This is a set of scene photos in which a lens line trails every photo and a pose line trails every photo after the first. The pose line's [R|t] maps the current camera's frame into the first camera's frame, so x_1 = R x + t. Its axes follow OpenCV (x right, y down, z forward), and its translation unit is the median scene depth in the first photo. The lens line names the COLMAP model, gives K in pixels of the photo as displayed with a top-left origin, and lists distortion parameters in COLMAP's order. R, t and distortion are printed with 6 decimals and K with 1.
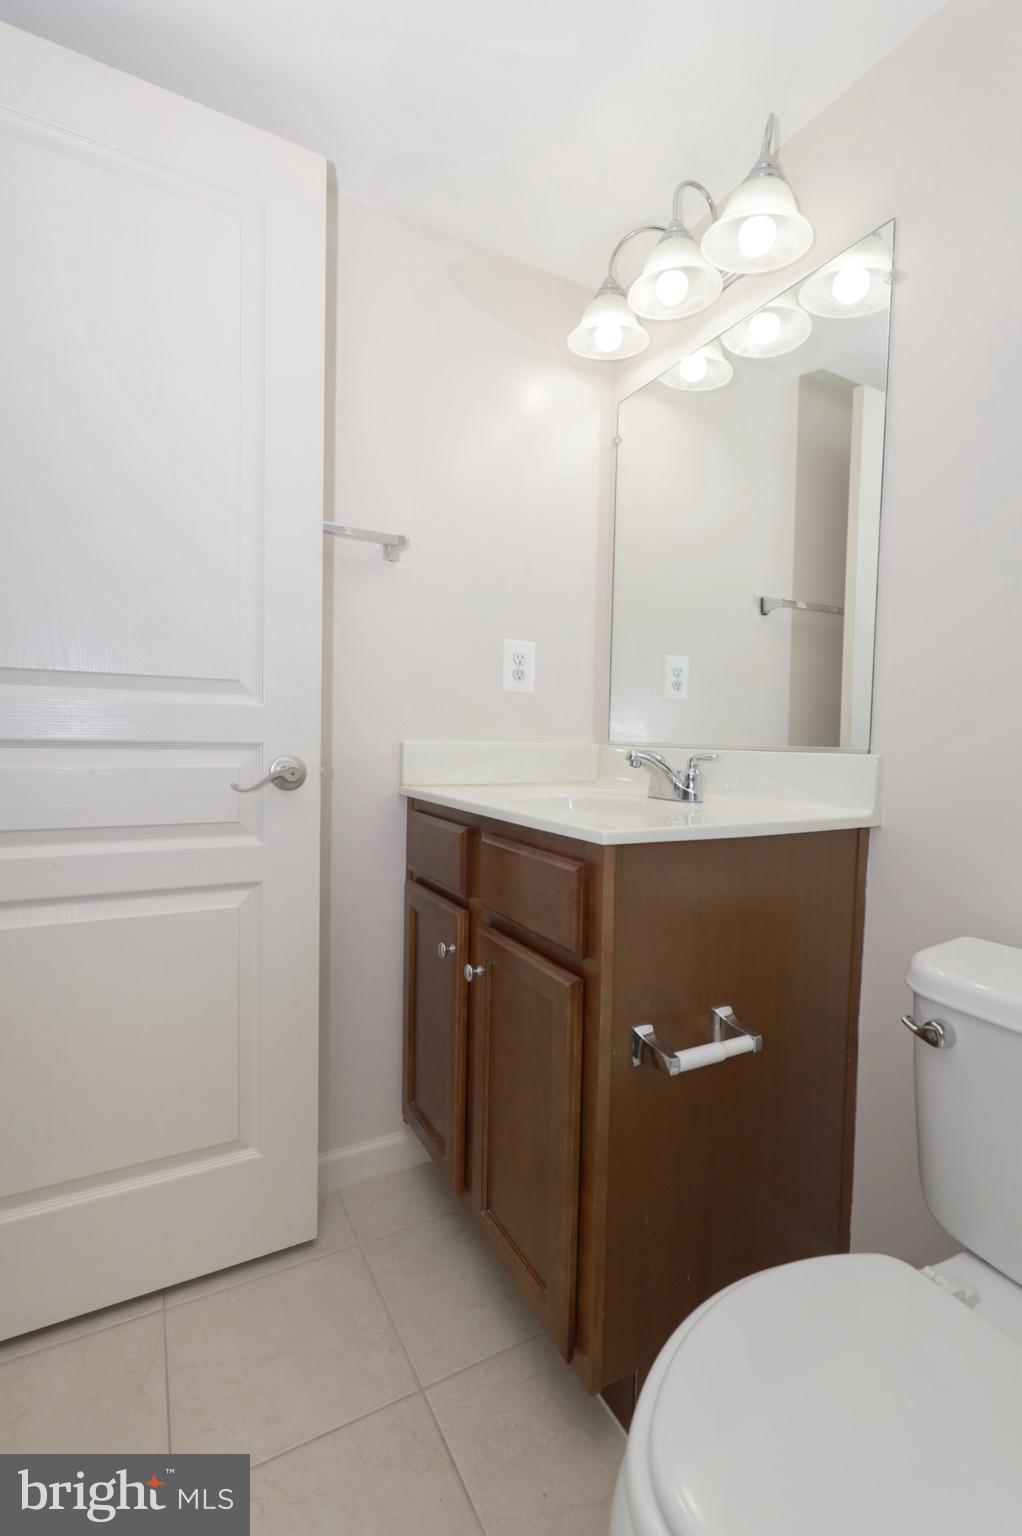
lens RADIAL K [[694.0, 0, 510.6], [0, 694.0, 734.7], [0, 0, 1]] dist [-0.019697, -0.000939]
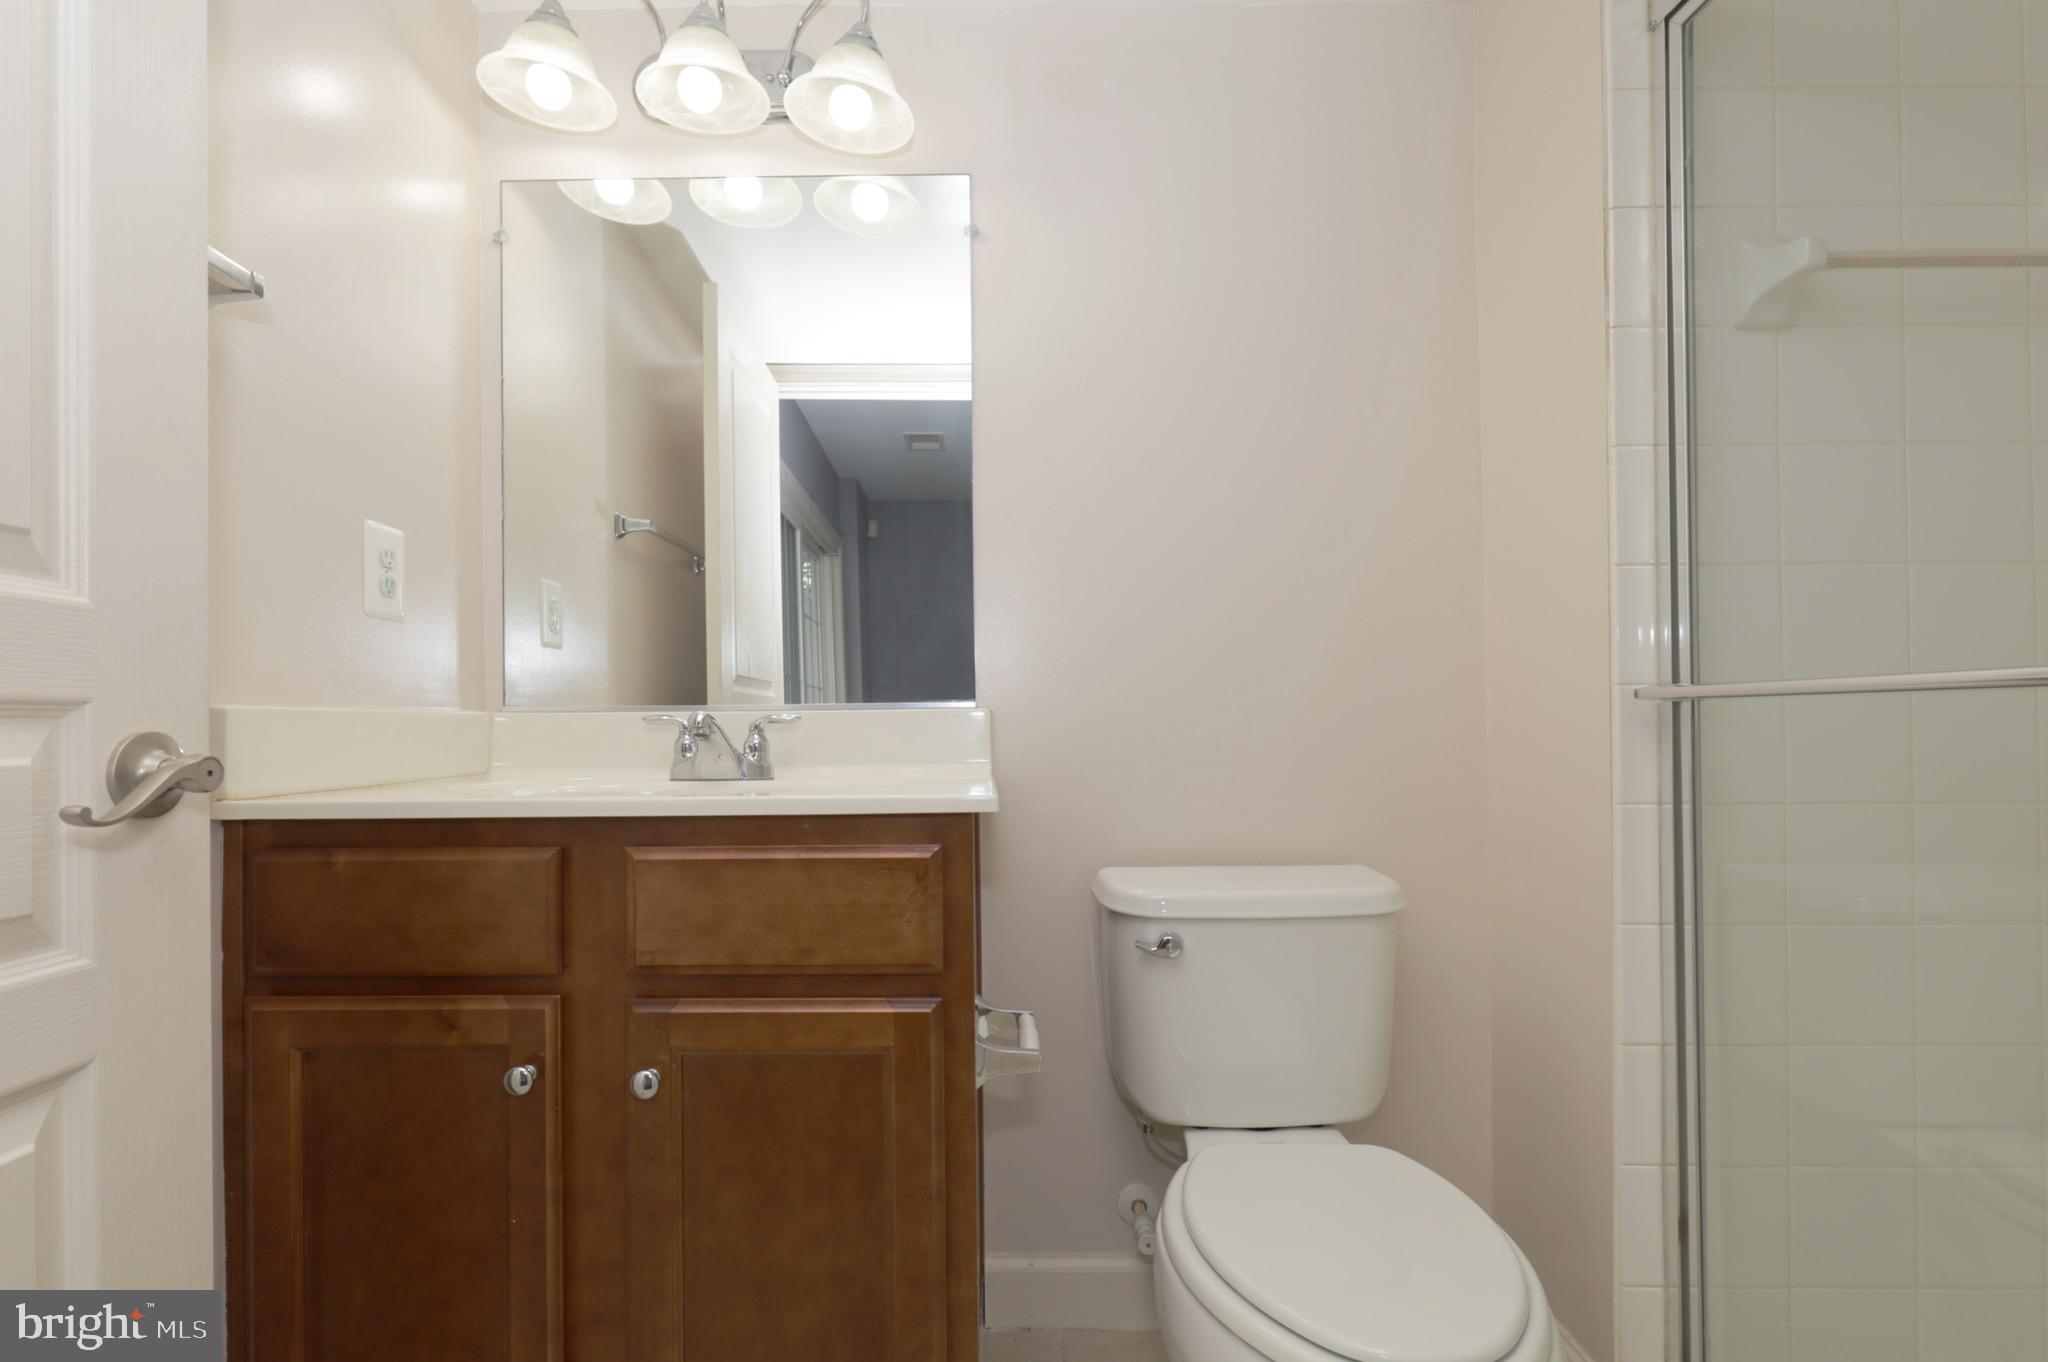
lens RADIAL K [[943.3, 0, 988.6], [0, 943.3, 655.4], [0, 0, 1]] dist [-0.002438, -0.000384]
pose [[0.496874, 0.036480, 0.867056, -0.477166], [0.016610, 0.998533, -0.051530, 0.018029], [-0.867664, 0.040006, 0.495539, 0.250908]]
